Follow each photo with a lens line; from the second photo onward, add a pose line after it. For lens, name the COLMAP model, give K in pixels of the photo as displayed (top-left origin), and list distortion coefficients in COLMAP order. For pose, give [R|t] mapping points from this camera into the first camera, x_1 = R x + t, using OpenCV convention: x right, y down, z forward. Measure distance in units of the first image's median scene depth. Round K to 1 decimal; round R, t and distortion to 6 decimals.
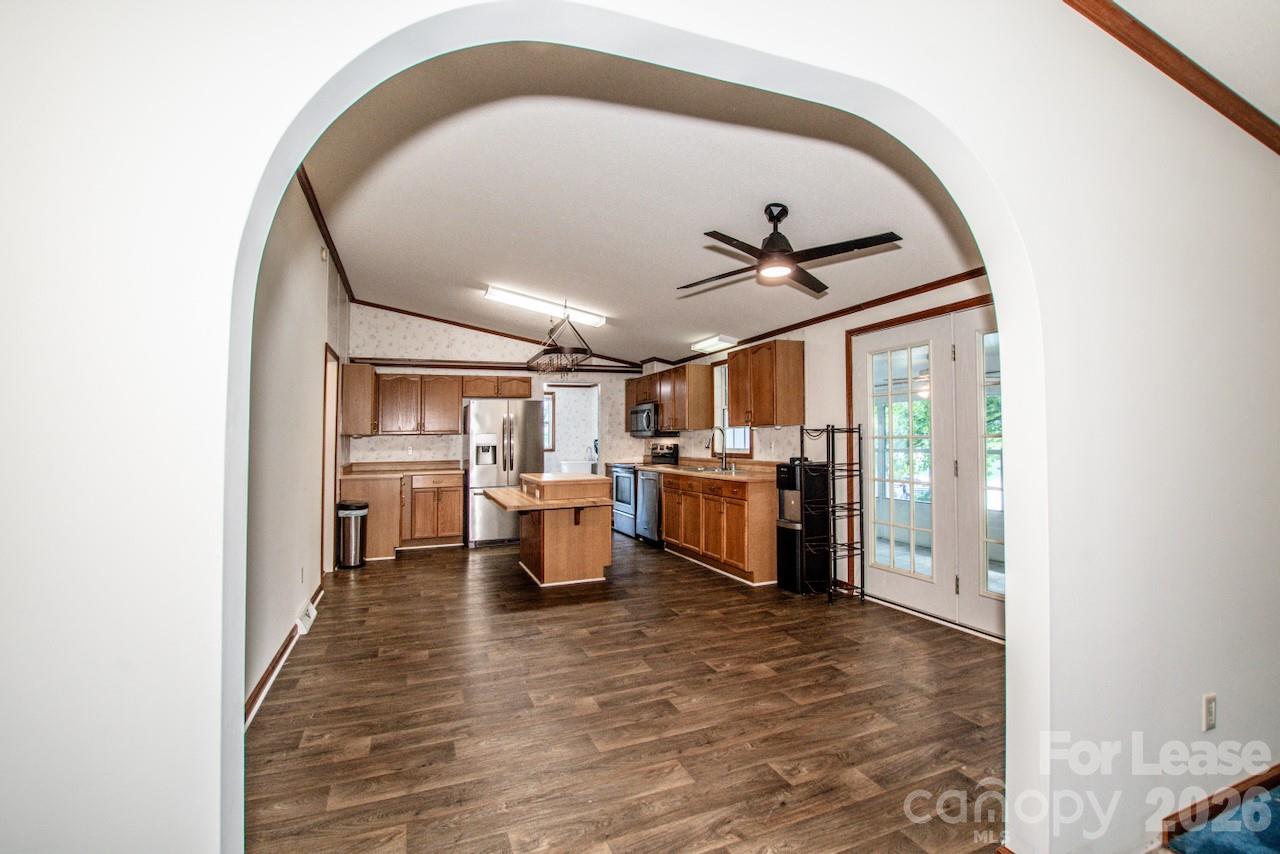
lens RADIAL K [[574.1, 0, 633.4], [0, 574.1, 406.0], [0, 0, 1]] dist [-0.002635, -0.000232]
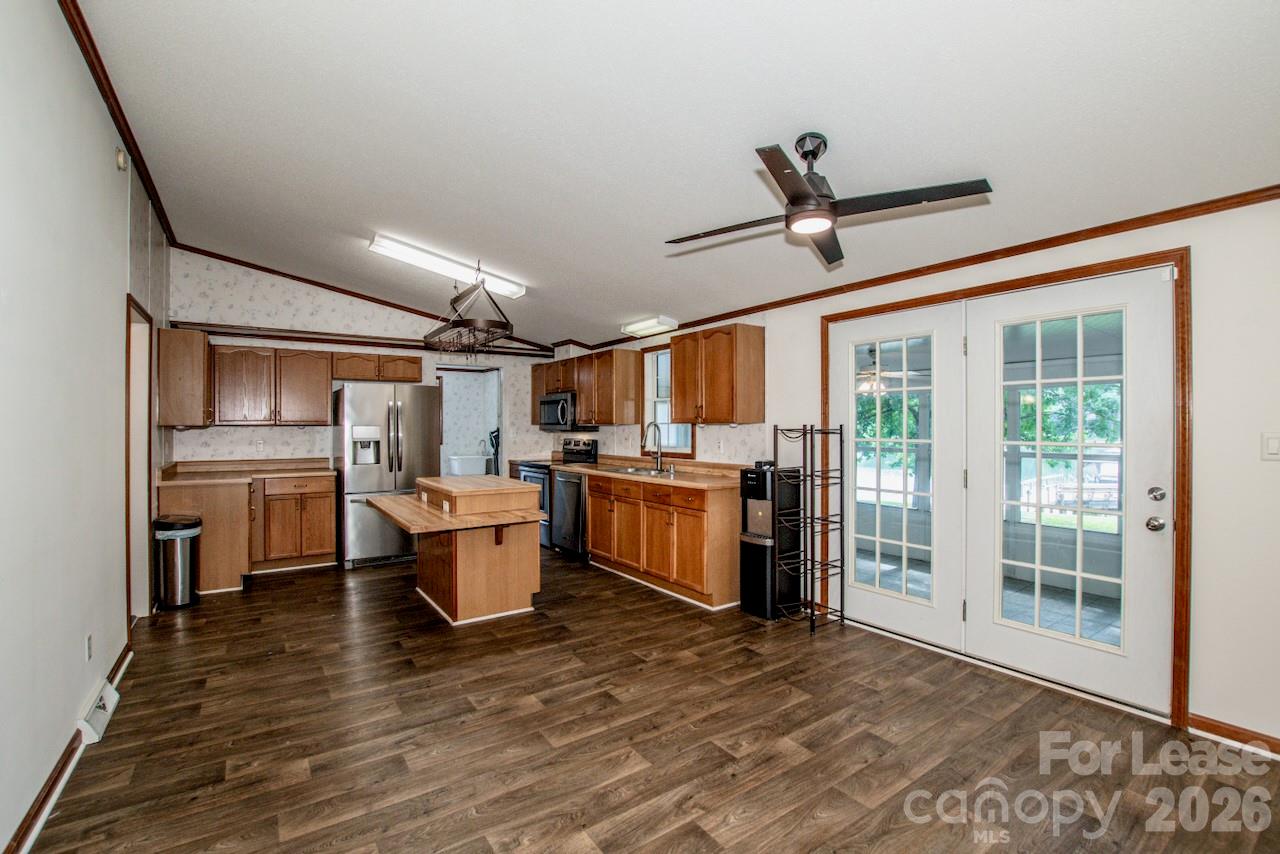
lens RADIAL K [[571.2, 0, 634.6], [0, 571.2, 429.7], [0, 0, 1]] dist [-0.014512, 0.000169]
pose [[0.975367, 0.012331, 0.220244, -0.077982], [-0.025769, 0.997969, 0.058248, -0.002447], [-0.219078, -0.062489, 0.973704, 0.170808]]
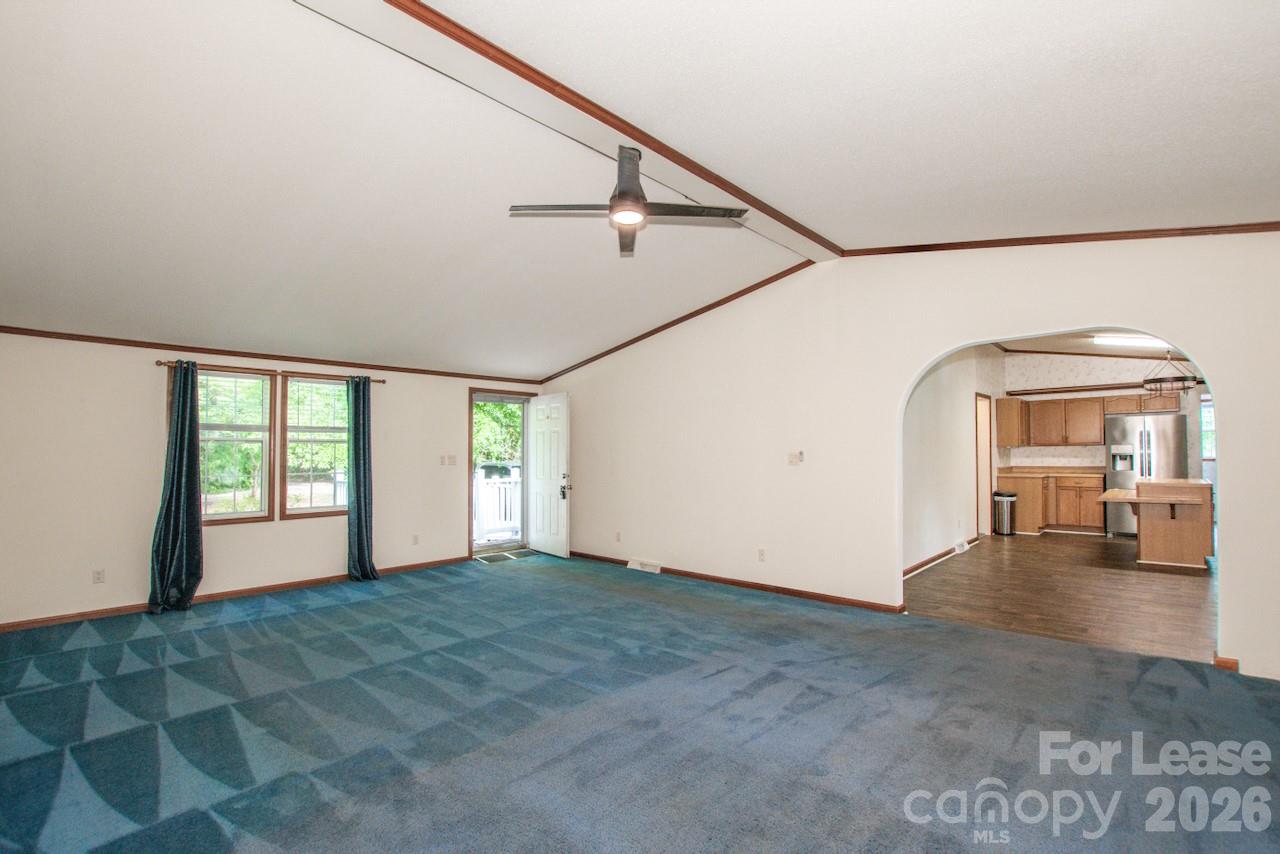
lens RADIAL K [[568.5, 0, 642.3], [0, 568.5, 446.5], [0, 0, 1]] dist [-0.019076, -0.000029]
pose [[0.429145, -0.004551, -0.903224, 0.439782], [0.059827, 0.997935, 0.023397, -0.041738], [0.901252, -0.064078, 0.428530, -0.481119]]
